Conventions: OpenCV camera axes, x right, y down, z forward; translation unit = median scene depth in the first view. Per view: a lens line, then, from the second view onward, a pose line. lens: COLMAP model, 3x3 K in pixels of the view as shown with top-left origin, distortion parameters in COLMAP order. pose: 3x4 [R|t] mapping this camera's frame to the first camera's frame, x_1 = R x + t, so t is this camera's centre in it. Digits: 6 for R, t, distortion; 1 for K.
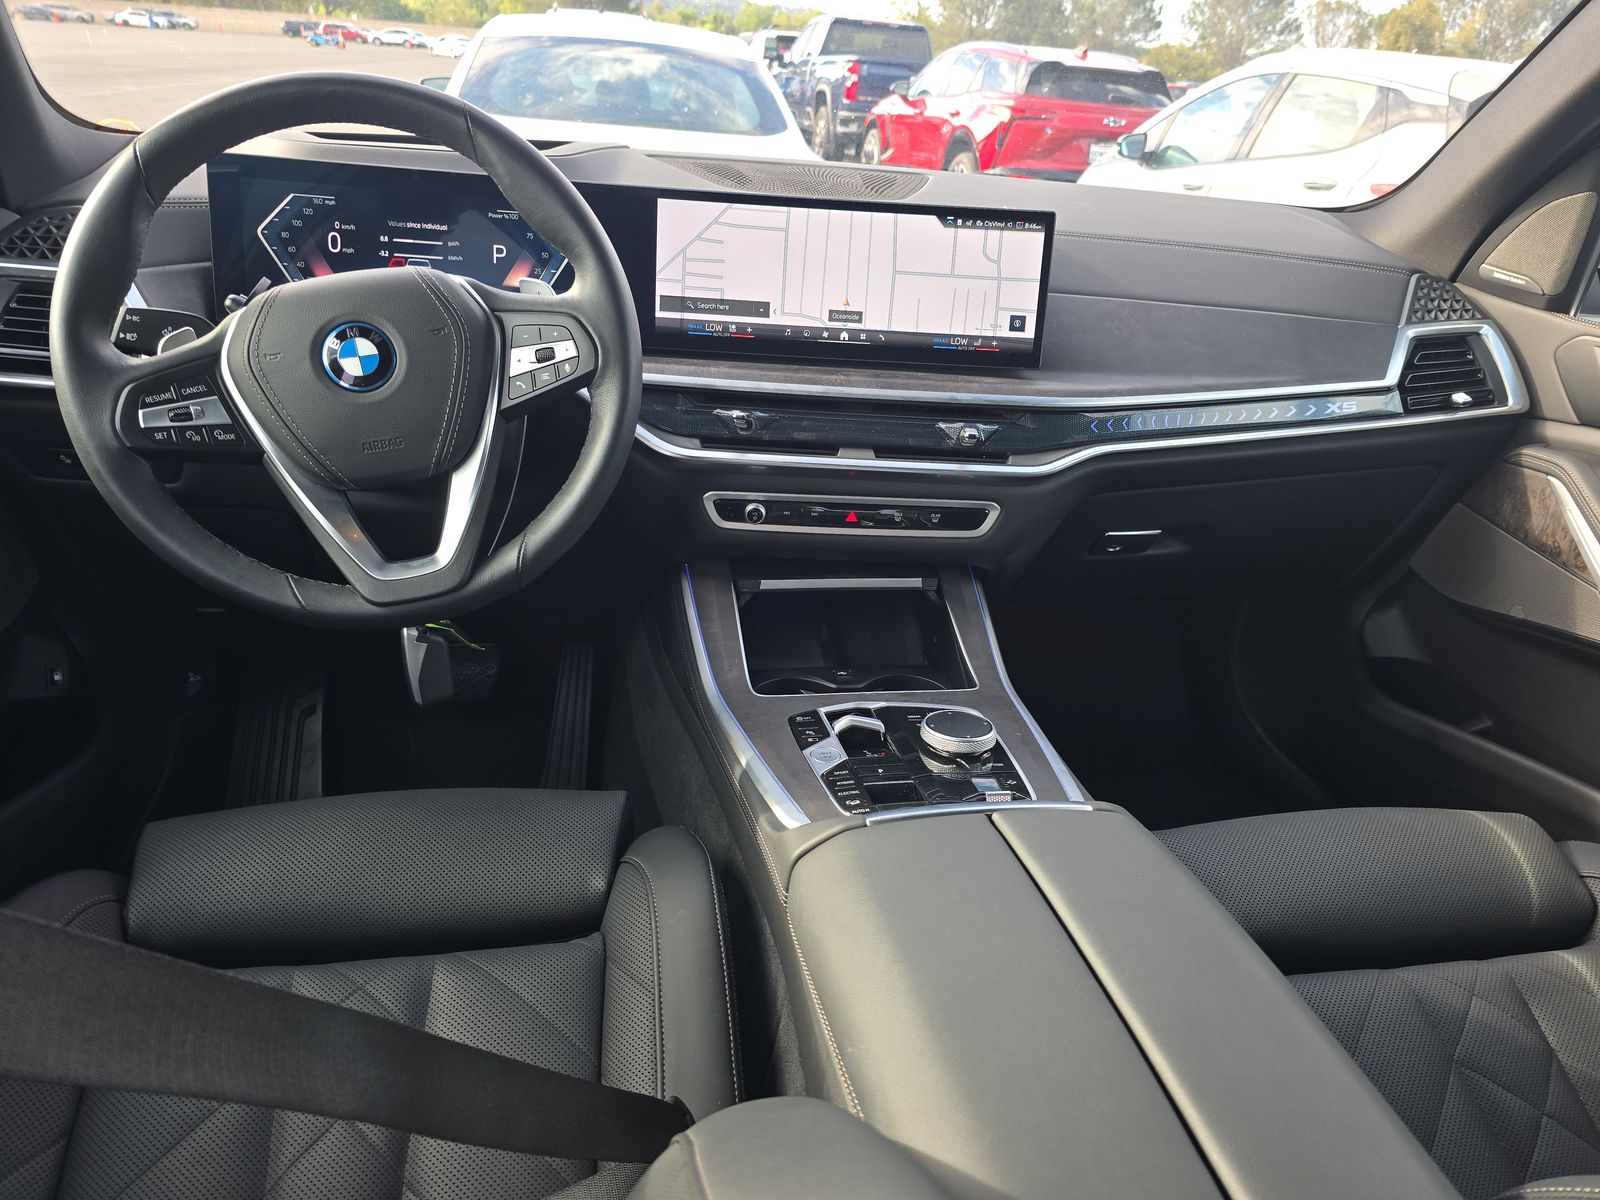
lens RADIAL K [[1057.3, 0, 800.0], [0, 1057.3, 600.0], [0, 0, 1]] dist [0.005940, -0.040332]
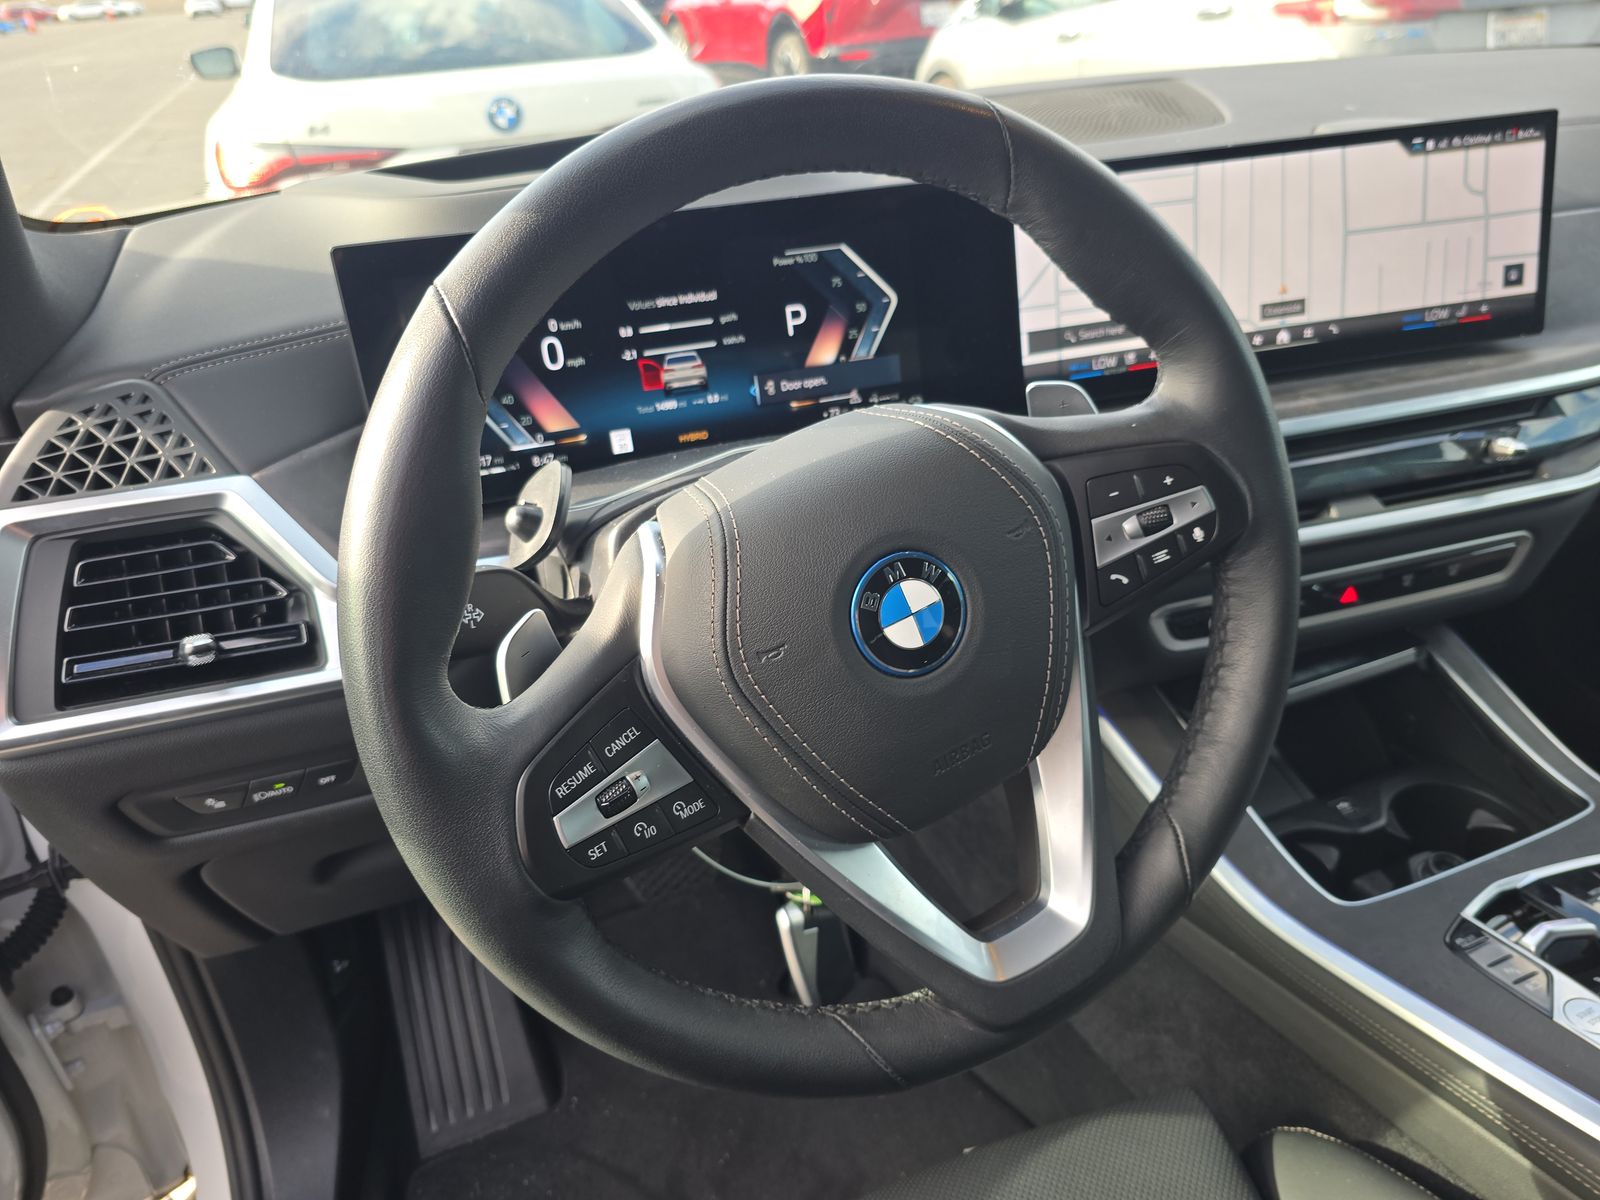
lens RADIAL K [[1105.8, 0, 800.0], [0, 1105.8, 600.0], [0, 0, 1]] dist [0.006326, -0.041971]
pose [[0.973607, -0.212398, 0.083526, -0.368329], [0.206514, 0.975657, 0.073795, -0.206376], [-0.097167, -0.054598, 0.993769, 0.316687]]
